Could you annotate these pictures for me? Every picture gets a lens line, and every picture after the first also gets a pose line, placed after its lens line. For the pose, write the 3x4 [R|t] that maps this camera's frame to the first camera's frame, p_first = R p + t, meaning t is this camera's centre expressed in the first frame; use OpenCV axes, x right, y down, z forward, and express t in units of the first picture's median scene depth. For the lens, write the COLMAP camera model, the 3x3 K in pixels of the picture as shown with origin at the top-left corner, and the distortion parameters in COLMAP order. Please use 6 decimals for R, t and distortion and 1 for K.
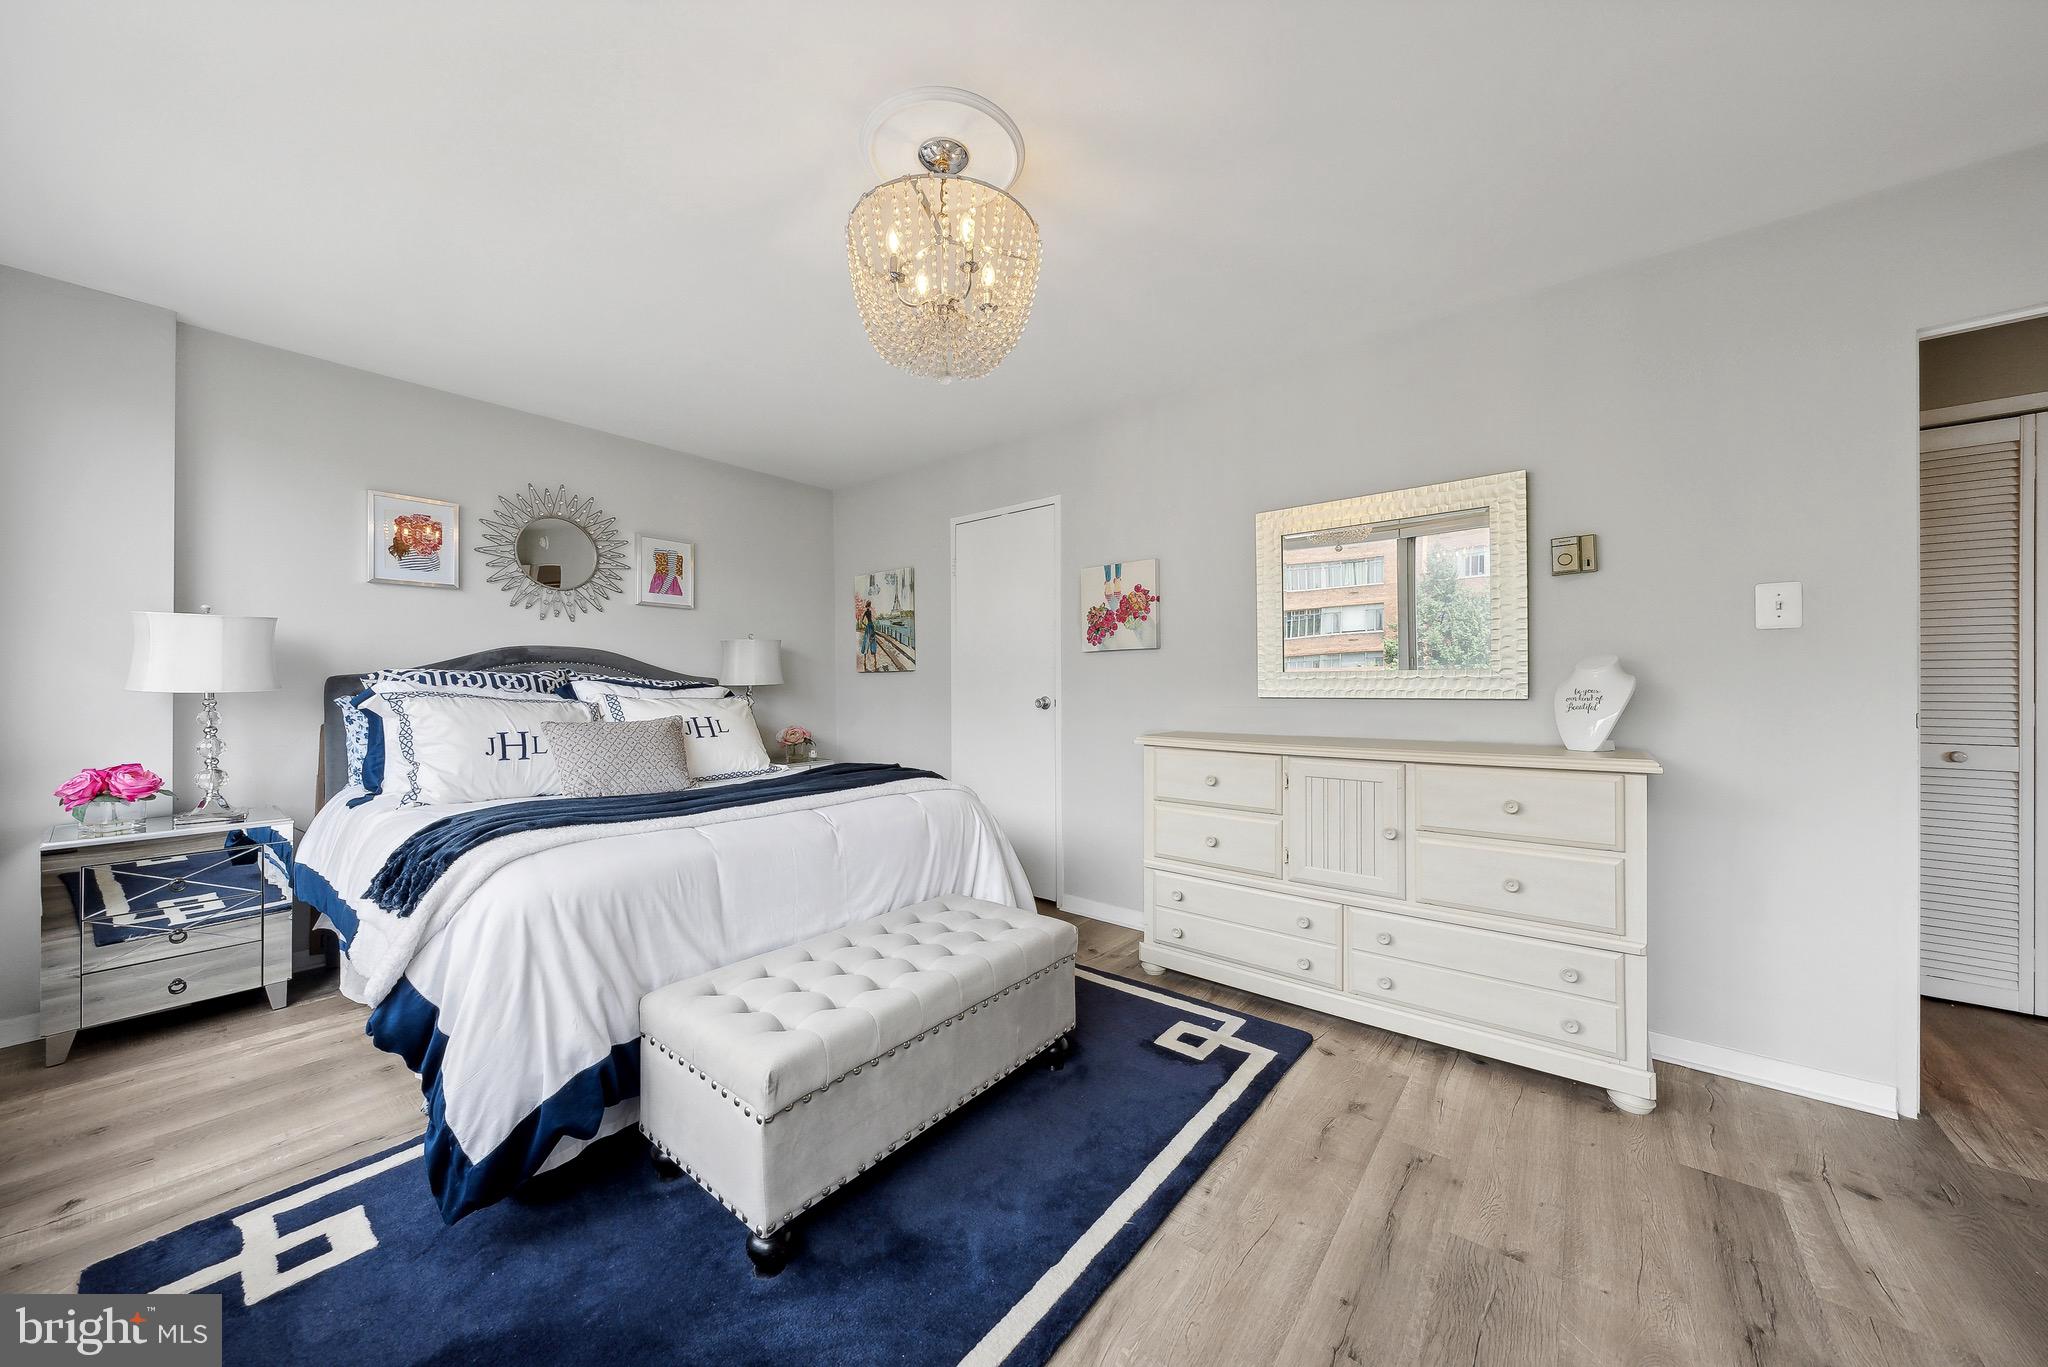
lens RADIAL K [[701.8, 0, 1024.0], [0, 701.8, 683.5], [0, 0, 1]] dist [-0.012689, 0.000000]
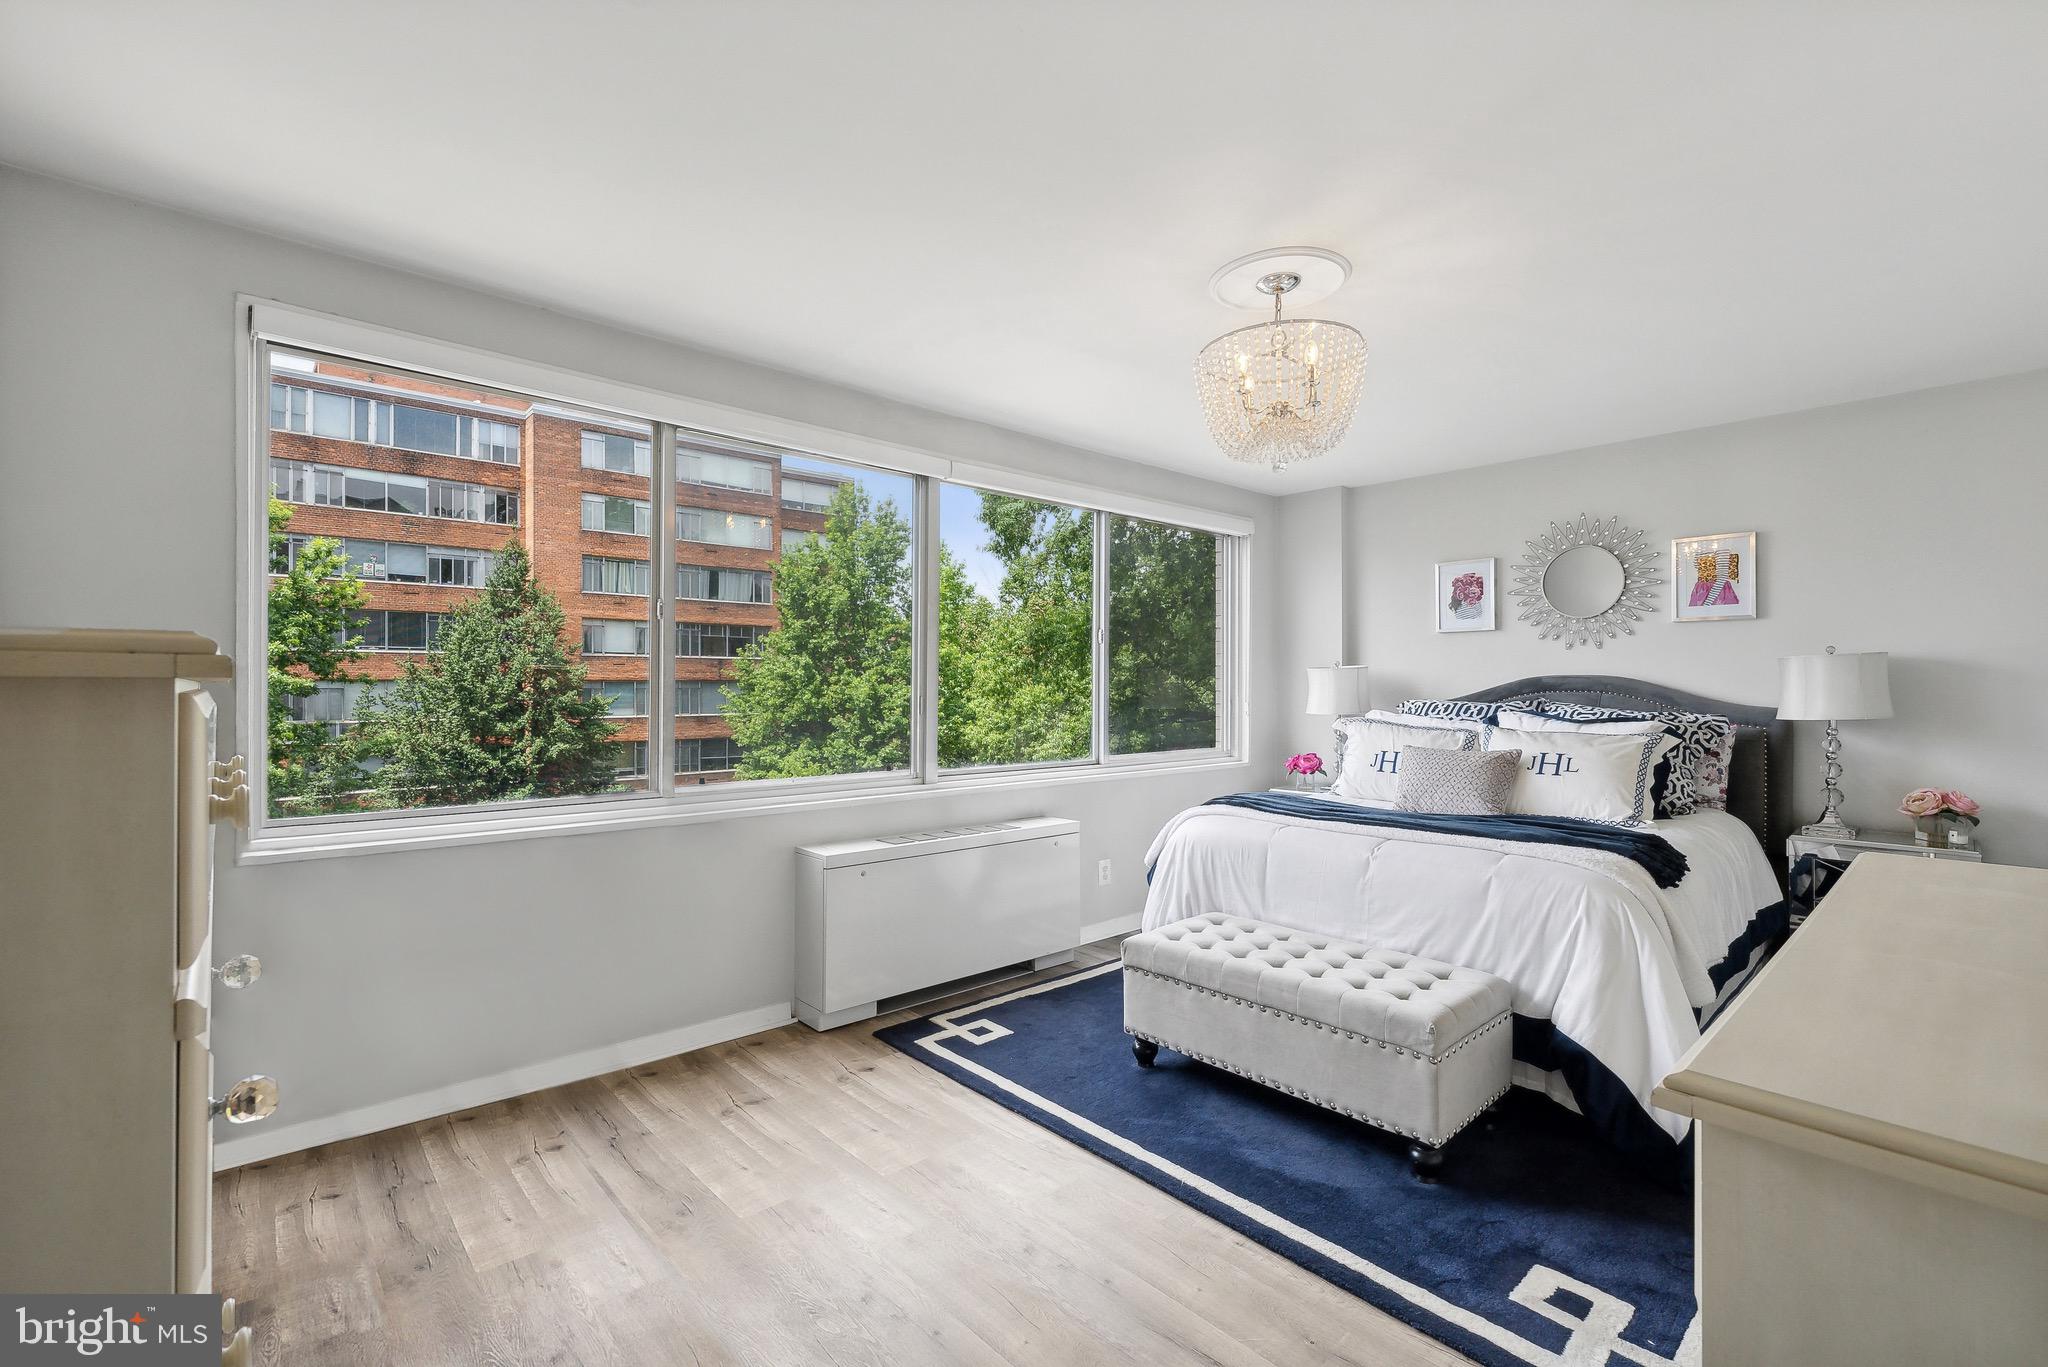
lens RADIAL K [[871.5, 0, 1024.0], [0, 871.5, 683.5], [0, 0, 1]] dist [-0.001714, -0.000562]
pose [[-0.142111, -0.004414, -0.989841, 0.737167], [0.002260, 0.999986, -0.004784, -0.039042], [0.989848, -0.002917, -0.142099, 0.410098]]
